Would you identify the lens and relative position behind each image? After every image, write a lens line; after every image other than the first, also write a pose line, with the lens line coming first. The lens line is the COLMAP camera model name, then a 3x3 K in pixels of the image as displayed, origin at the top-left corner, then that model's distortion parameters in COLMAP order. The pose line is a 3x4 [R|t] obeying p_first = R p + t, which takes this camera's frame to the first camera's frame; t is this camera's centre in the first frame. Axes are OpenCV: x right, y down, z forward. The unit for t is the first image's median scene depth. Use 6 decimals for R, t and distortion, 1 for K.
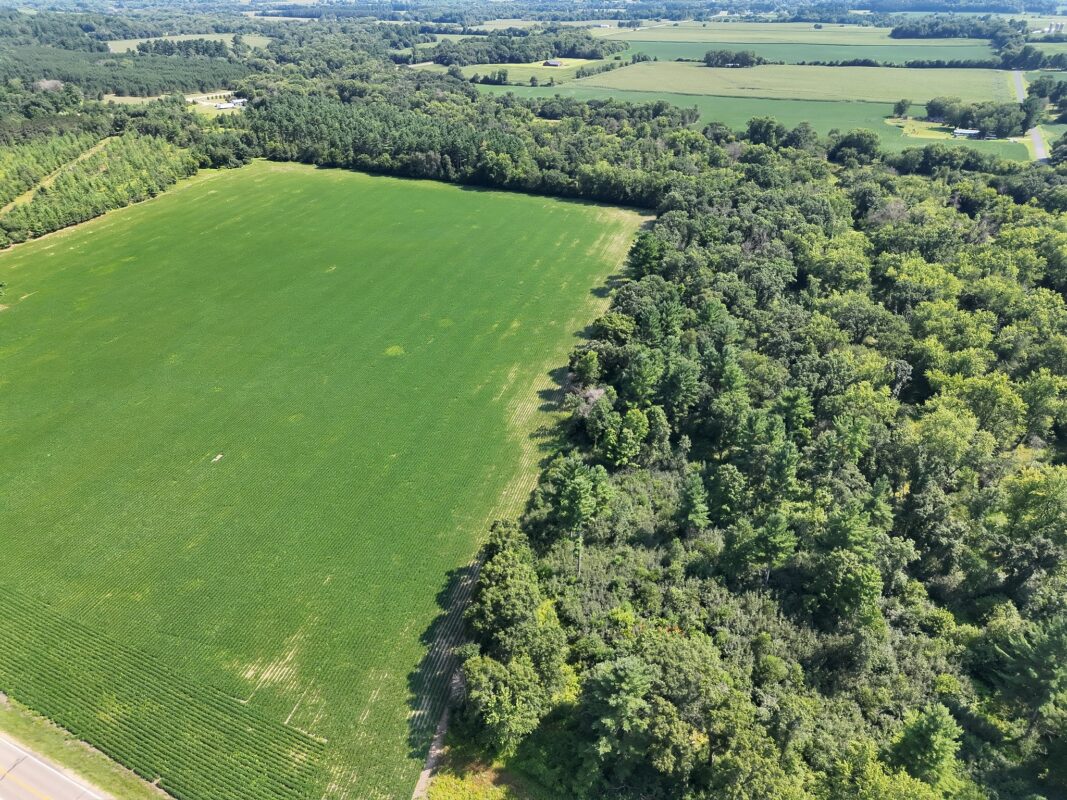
lens RADIAL K [[747.7, 0, 536.5], [0, 747.7, 397.3], [0, 0, 1]] dist [0.066767, -0.055565]
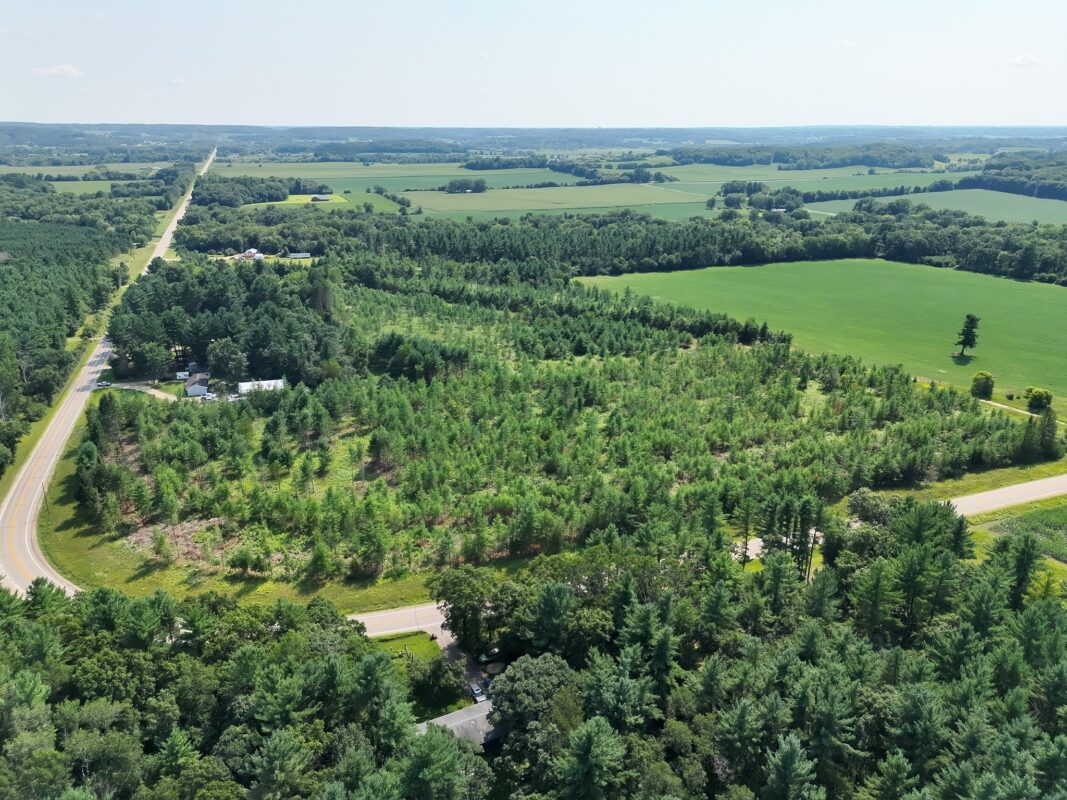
lens RADIAL K [[747.7, 0, 535.6], [0, 747.7, 398.6], [0, 0, 1]] dist [0.066767, -0.055565]
pose [[0.675782, -0.247406, 0.694340, -1.246916], [0.354719, 0.934894, -0.012118, -0.168611], [-0.646137, 0.254485, 0.719545, 0.336755]]
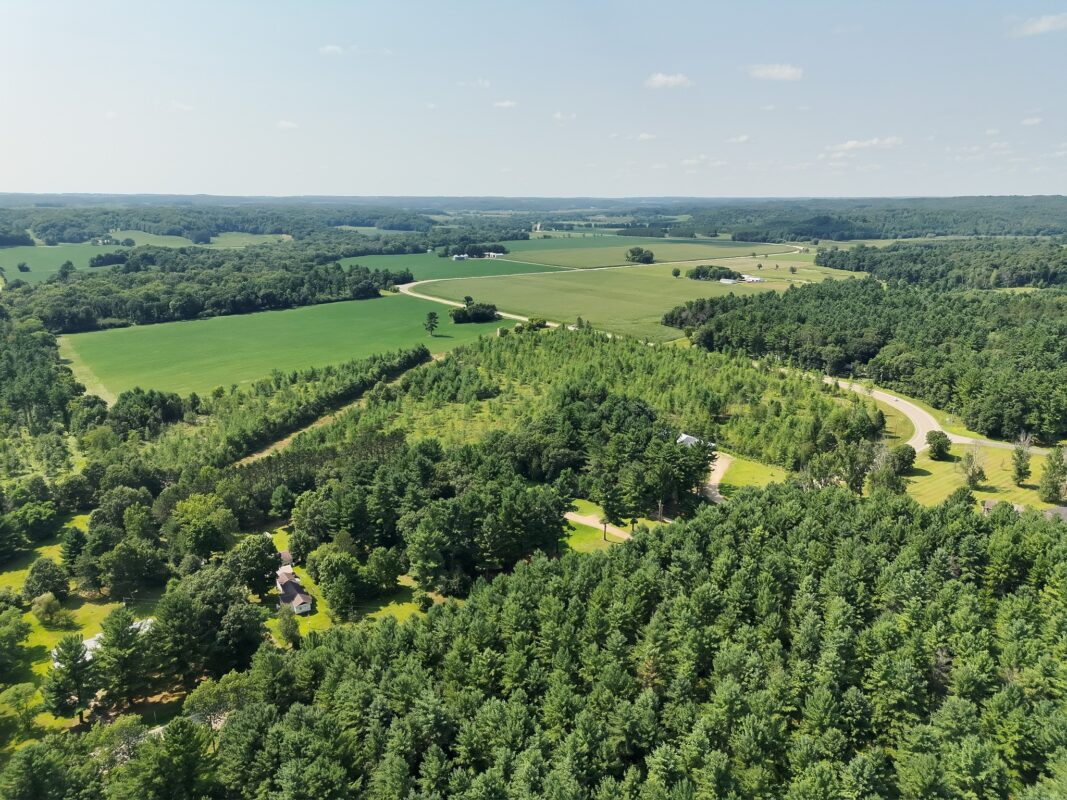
lens RADIAL K [[747.7, 0, 539.9], [0, 747.7, 397.2], [0, 0, 1]] dist [0.066767, -0.055565]
pose [[-0.898698, -0.115400, 0.423113, -1.148787], [0.210713, 0.732498, 0.647339, -0.780856], [-0.384632, 0.670917, -0.633978, 1.405511]]
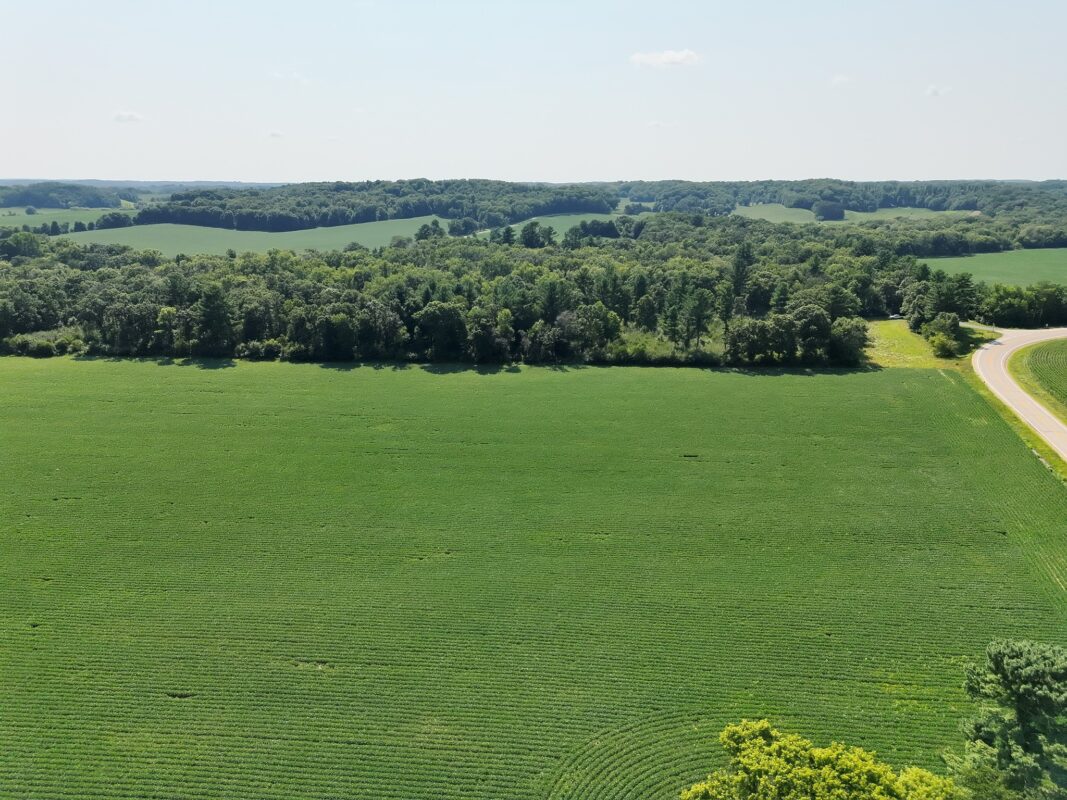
lens RADIAL K [[747.7, 0, 535.7], [0, 747.7, 404.4], [0, 0, 1]] dist [0.066767, -0.055565]
pose [[-0.172143, -0.274069, 0.946178, -0.479977], [0.478389, 0.816386, 0.323509, -0.131256], [-0.861110, 0.508332, -0.009424, 0.466483]]
